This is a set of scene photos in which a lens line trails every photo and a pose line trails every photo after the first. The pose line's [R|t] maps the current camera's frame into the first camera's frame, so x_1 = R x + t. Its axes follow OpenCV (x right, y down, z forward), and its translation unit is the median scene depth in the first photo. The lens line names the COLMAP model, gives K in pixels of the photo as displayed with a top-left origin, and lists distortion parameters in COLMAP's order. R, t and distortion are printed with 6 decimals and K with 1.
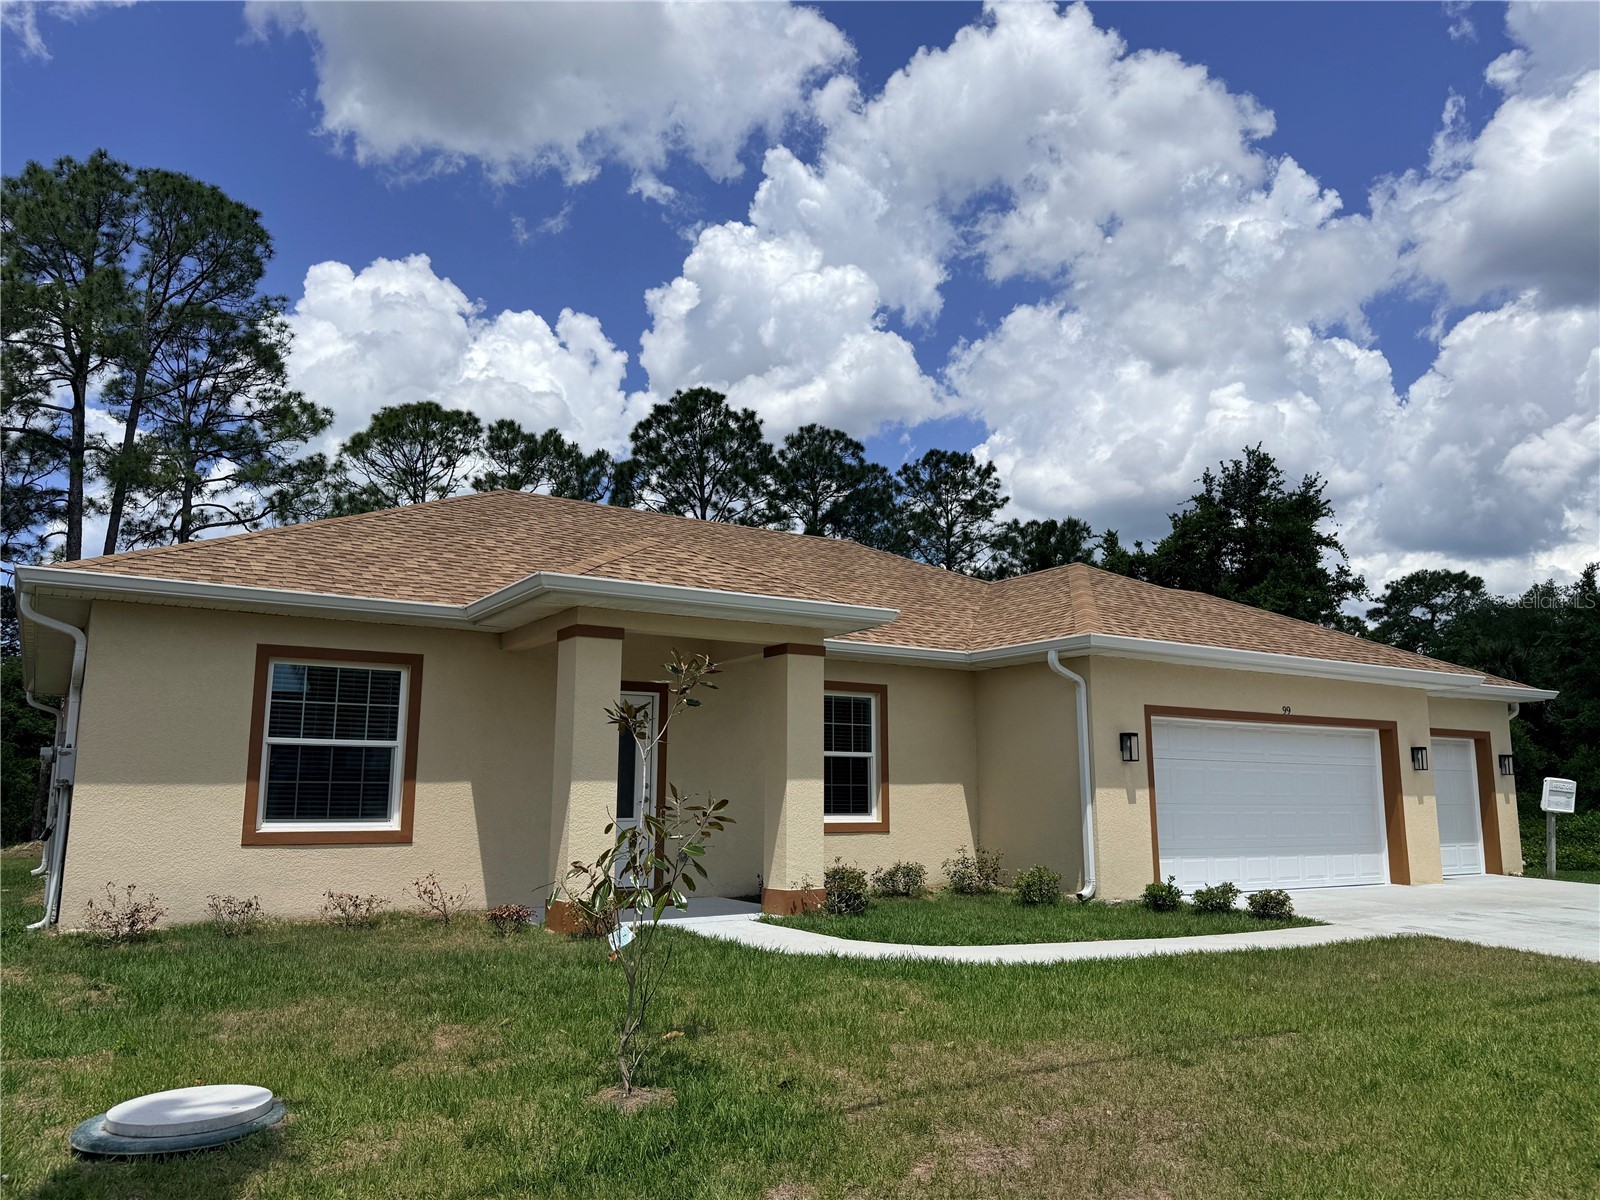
lens RADIAL K [[1167.6, 0, 808.8], [0, 1167.6, 607.5], [0, 0, 1]] dist [0.068570, -0.081729]
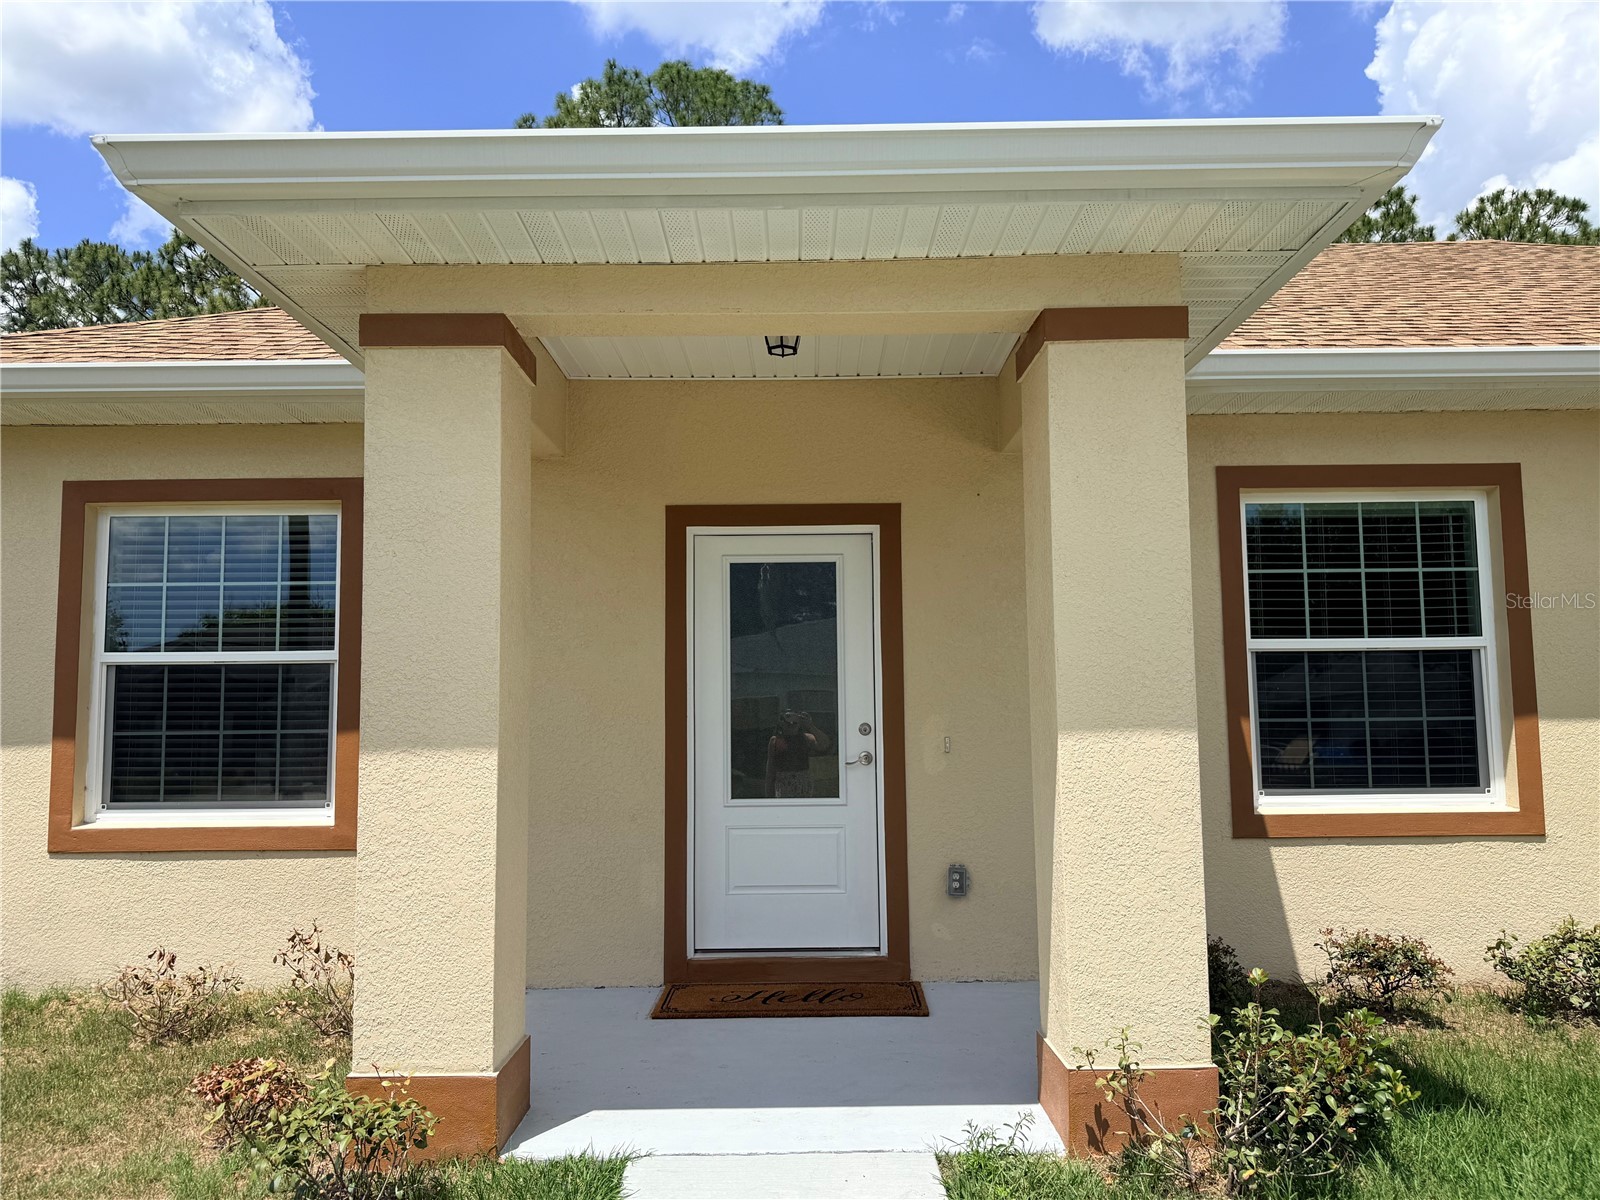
lens RADIAL K [[1167.6, 0, 789.4], [0, 1167.6, 614.6], [0, 0, 1]] dist [0.068570, -0.081729]
pose [[0.837535, -0.056075, -0.543499, 0.057530], [0.102150, 0.993251, 0.054934, 0.053673], [0.536751, -0.101528, 0.837610, 0.405838]]
